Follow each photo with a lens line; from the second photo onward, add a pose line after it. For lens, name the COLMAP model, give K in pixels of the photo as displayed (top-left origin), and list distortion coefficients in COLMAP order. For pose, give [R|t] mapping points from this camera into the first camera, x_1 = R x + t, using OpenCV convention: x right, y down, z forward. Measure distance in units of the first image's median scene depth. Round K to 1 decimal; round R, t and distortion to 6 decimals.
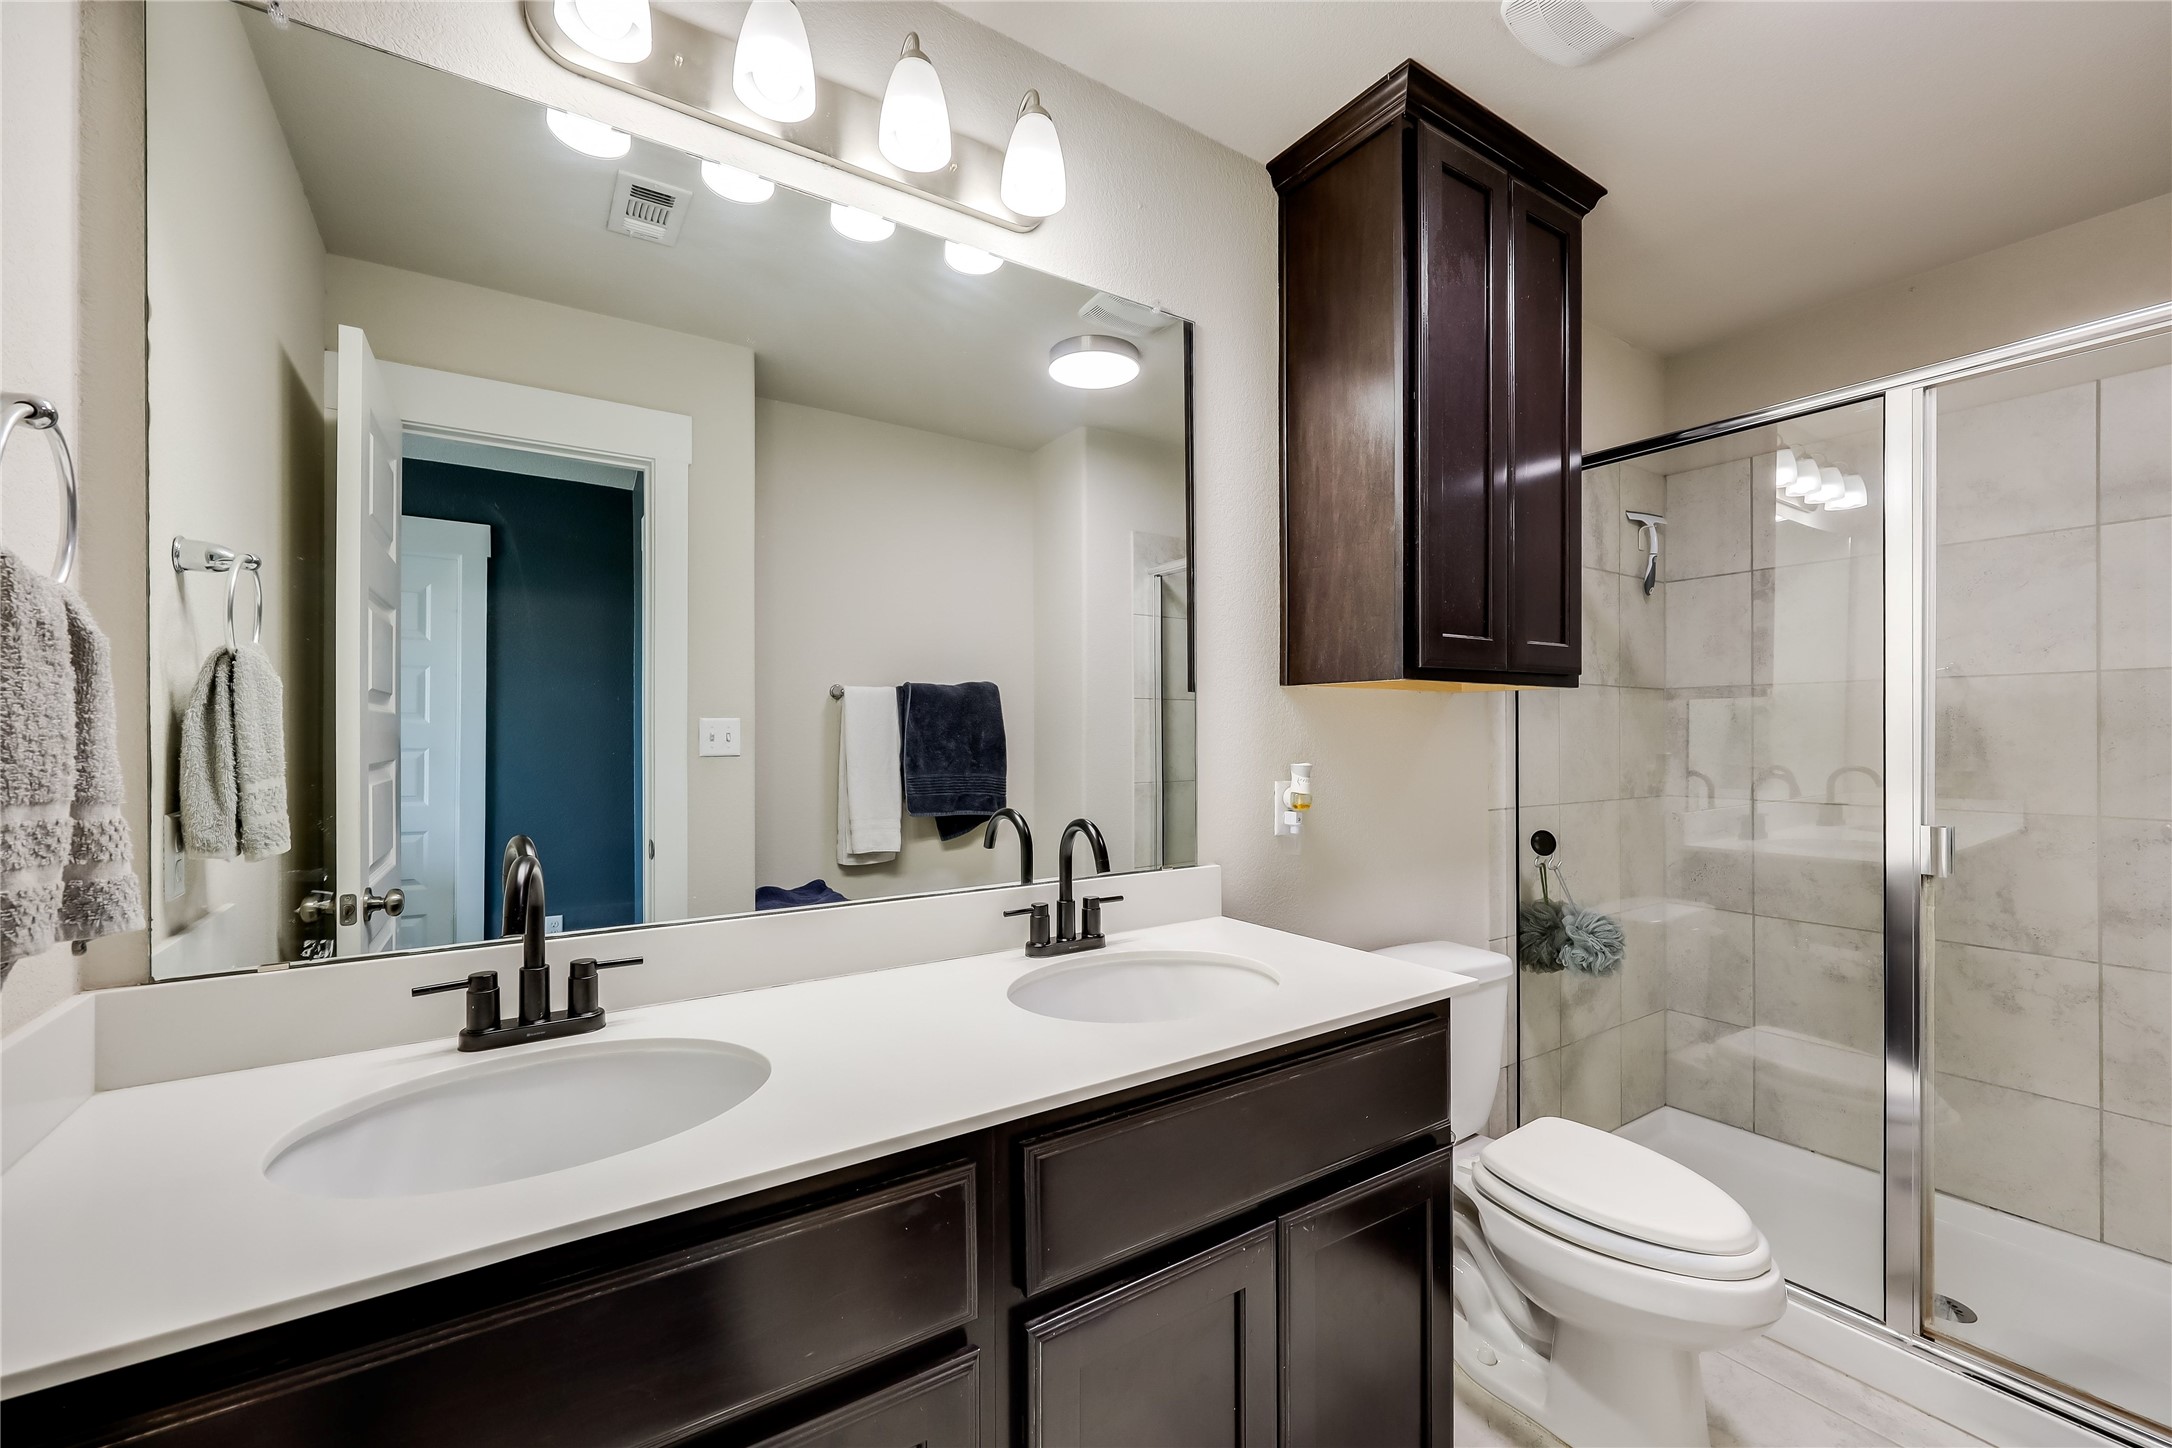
lens RADIAL K [[878.0, 0, 1077.1], [0, 878.0, 731.5], [0, 0, 1]] dist [-0.000872, -0.000064]
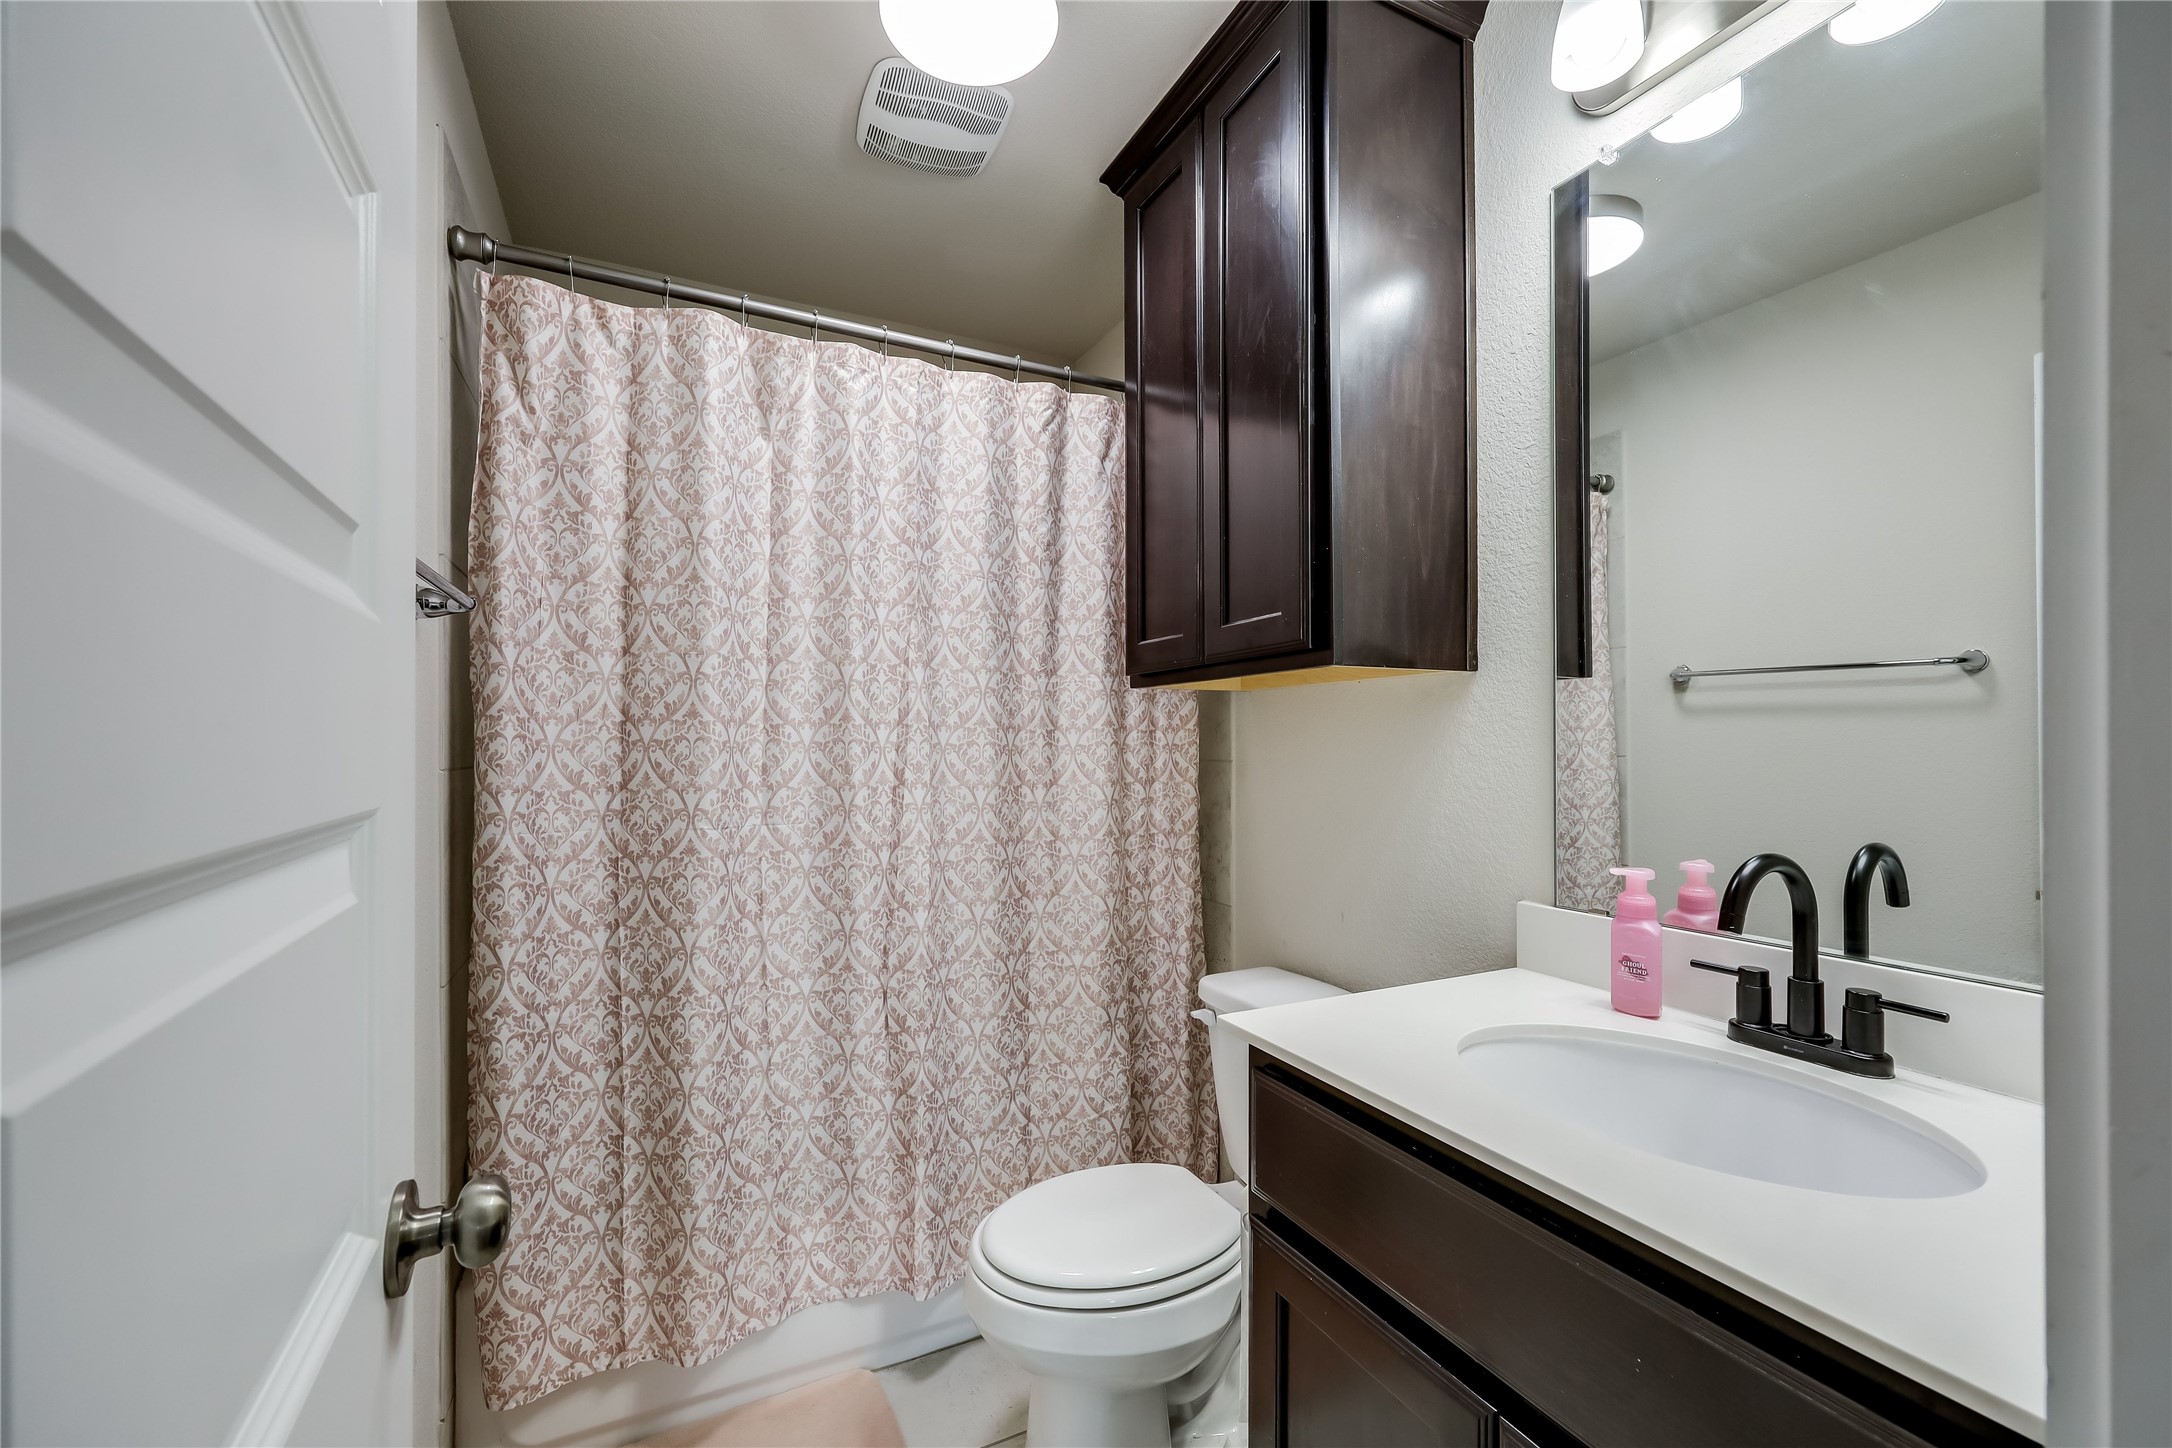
lens RADIAL K [[878.0, 0, 1077.1], [0, 878.0, 731.5], [0, 0, 1]] dist [-0.000872, -0.000064]
pose [[0.021457, 0.001579, -0.999769, 0.620600], [-0.001739, 0.999997, 0.001542, 0.007016], [0.999768, 0.001706, 0.021460, 0.427540]]
